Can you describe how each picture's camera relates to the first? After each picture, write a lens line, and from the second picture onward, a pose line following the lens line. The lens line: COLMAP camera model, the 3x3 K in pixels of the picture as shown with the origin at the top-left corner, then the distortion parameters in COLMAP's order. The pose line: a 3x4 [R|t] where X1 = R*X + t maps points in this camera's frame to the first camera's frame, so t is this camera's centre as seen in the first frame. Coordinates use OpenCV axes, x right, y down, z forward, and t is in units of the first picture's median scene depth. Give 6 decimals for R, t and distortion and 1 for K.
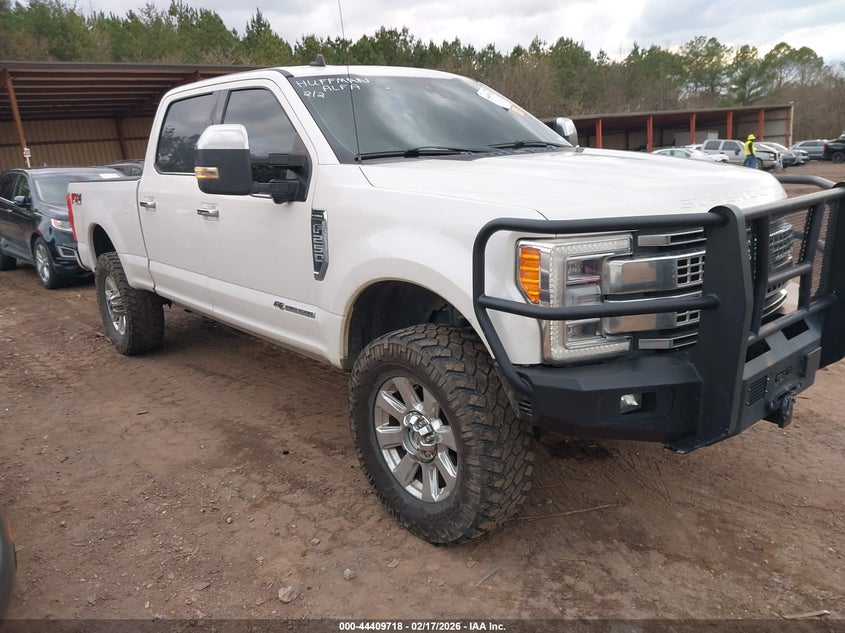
lens RADIAL K [[675.7, 0, 449.1], [0, 675.7, 333.9], [0, 0, 1]] dist [0.011755, -0.001022]
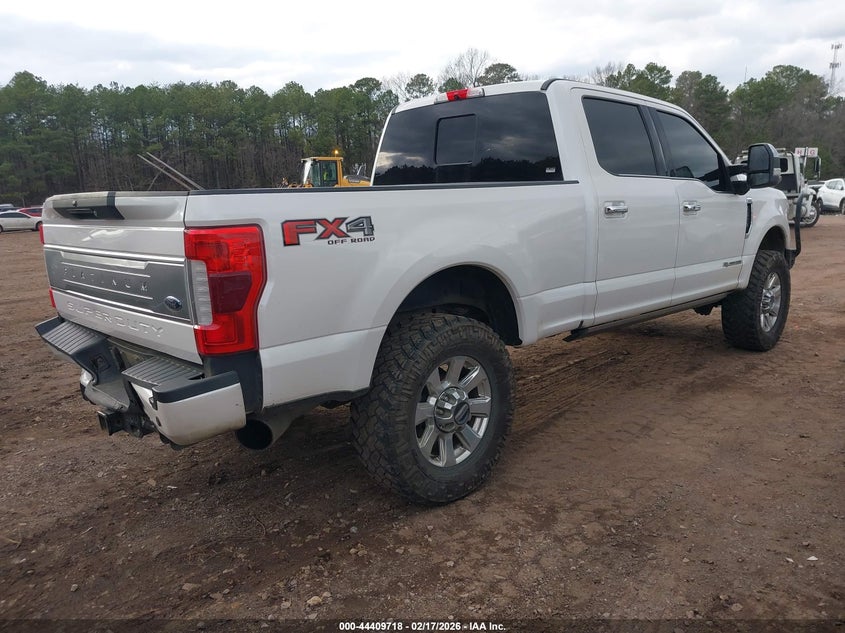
lens RADIAL K [[667.6, 0, 421.8], [0, 667.6, 348.2], [0, 0, 1]] dist [-0.006644, 0.004660]
pose [[-0.068237, -0.160896, 0.984610, -1.418741], [0.282886, 0.943285, 0.173748, -0.264631], [-0.956723, 0.290389, -0.018852, 1.453022]]
